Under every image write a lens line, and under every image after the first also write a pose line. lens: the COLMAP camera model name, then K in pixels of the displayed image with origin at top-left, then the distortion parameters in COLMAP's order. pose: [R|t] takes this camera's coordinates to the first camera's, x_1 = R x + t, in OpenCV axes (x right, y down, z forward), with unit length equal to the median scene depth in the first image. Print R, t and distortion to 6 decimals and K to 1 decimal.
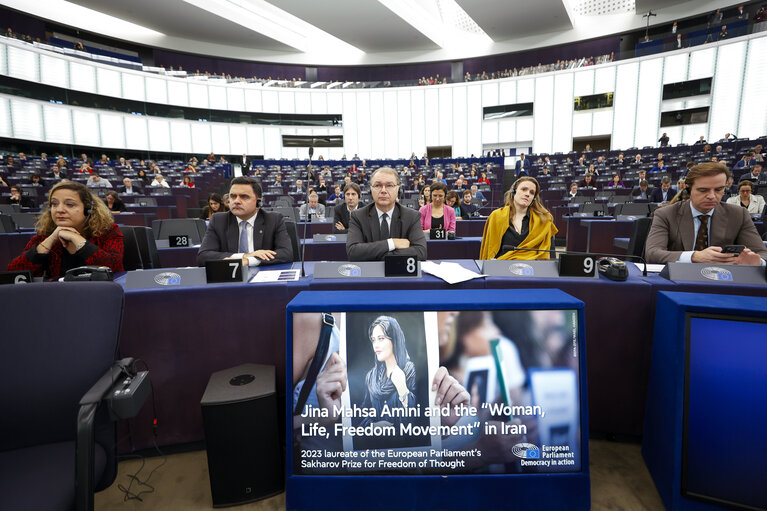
lens RADIAL K [[356.2, 0, 386.8], [0, 356.2, 254.4], [0, 0, 1]] dist [-0.037065, 0.011530]
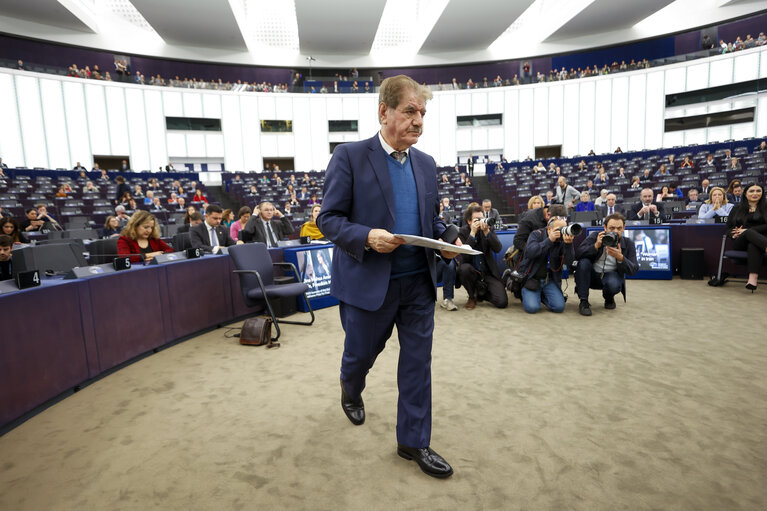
lens RADIAL K [[412.7, 0, 388.8], [0, 412.7, 257.5], [0, 0, 1]] dist [-0.008360, 0.000129]
pose [[0.696605, -0.094710, 0.711176, -2.368190], [0.133969, 0.990985, 0.000749, 0.324477], [-0.704836, 0.094754, 0.703013, -2.249694]]
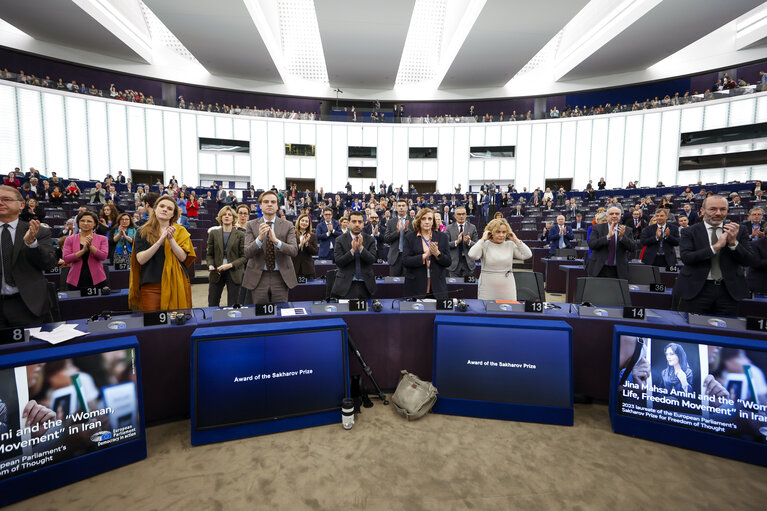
lens RADIAL K [[356.2, 0, 386.8], [0, 356.2, 254.4], [0, 0, 1]] dist [-0.037065, 0.011530]
pose [[0.754041, -0.023462, 0.656409, 0.348013], [0.072004, 0.996291, -0.047103, -0.141231], [-0.652869, 0.082781, 0.752934, -1.230719]]
